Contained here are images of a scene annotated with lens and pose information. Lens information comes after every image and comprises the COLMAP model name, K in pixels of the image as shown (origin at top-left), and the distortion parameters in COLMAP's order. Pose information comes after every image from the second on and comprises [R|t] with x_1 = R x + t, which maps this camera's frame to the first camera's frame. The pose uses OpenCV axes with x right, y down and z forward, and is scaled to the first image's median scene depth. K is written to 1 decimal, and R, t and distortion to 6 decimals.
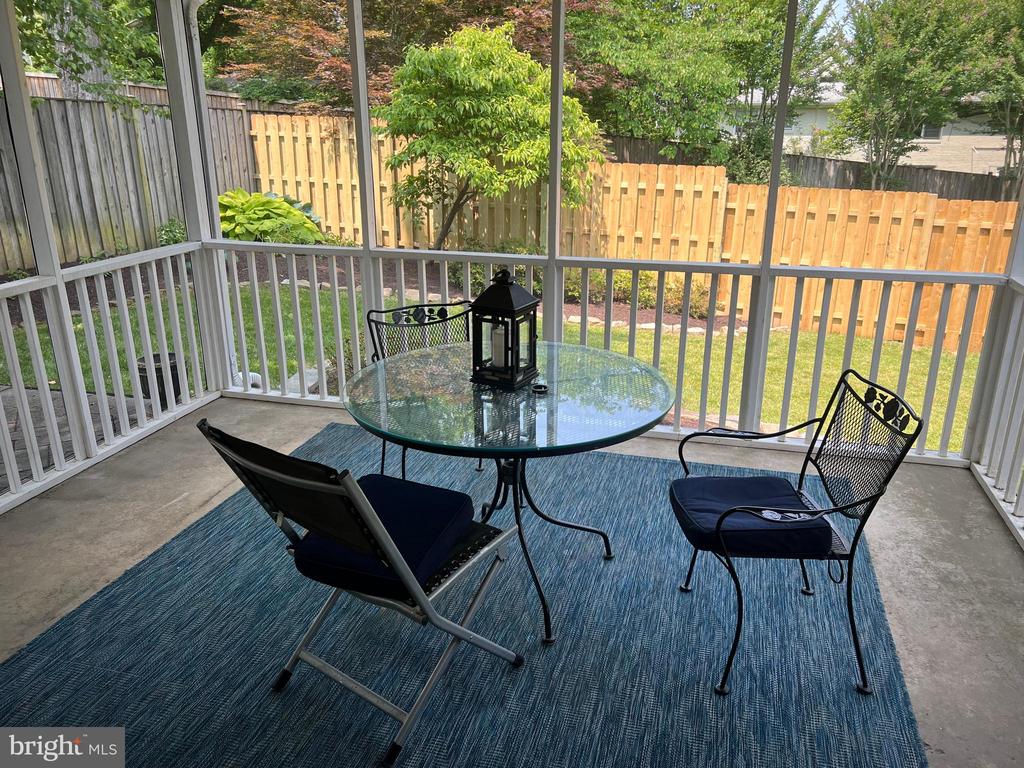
lens RADIAL K [[842.8, 0, 498.2], [0, 842.8, 387.3], [0, 0, 1]] dist [0.033857, 0.005010]
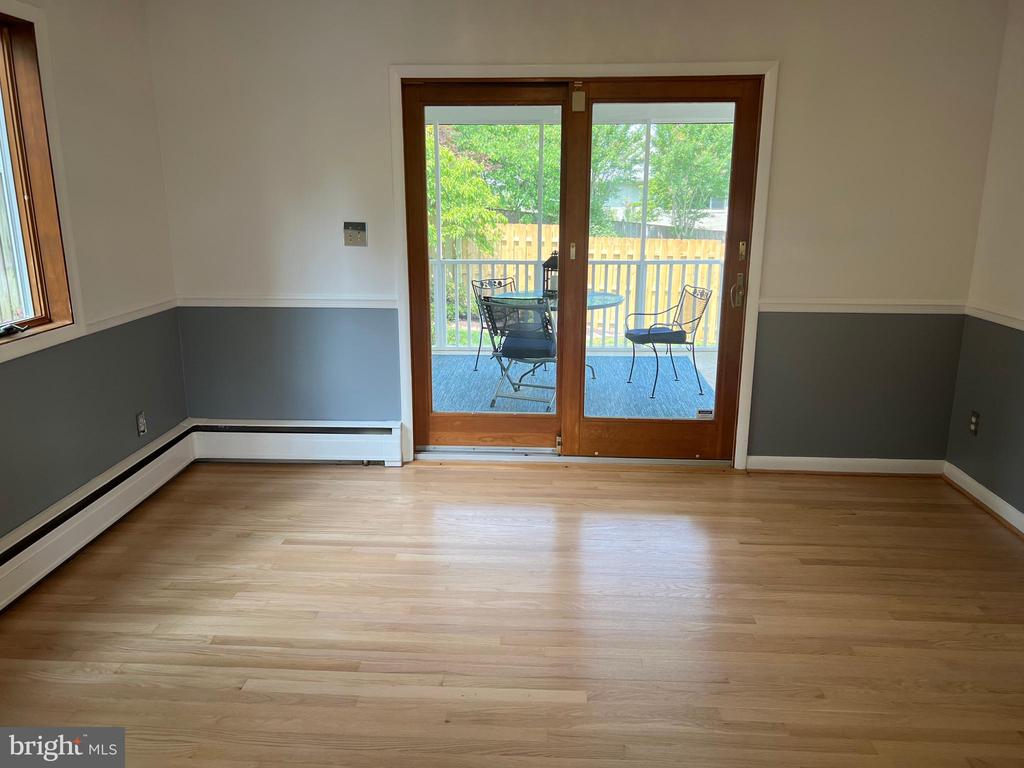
lens RADIAL K [[773.2, 0, 512.0], [0, 773.2, 384.0], [0, 0, 1]] dist [0.078107, -0.099054]
pose [[0.979840, -0.053299, 0.192543, -0.106659], [0.066224, 0.995918, -0.061326, 0.071742], [-0.188489, 0.072840, 0.979370, -0.220804]]
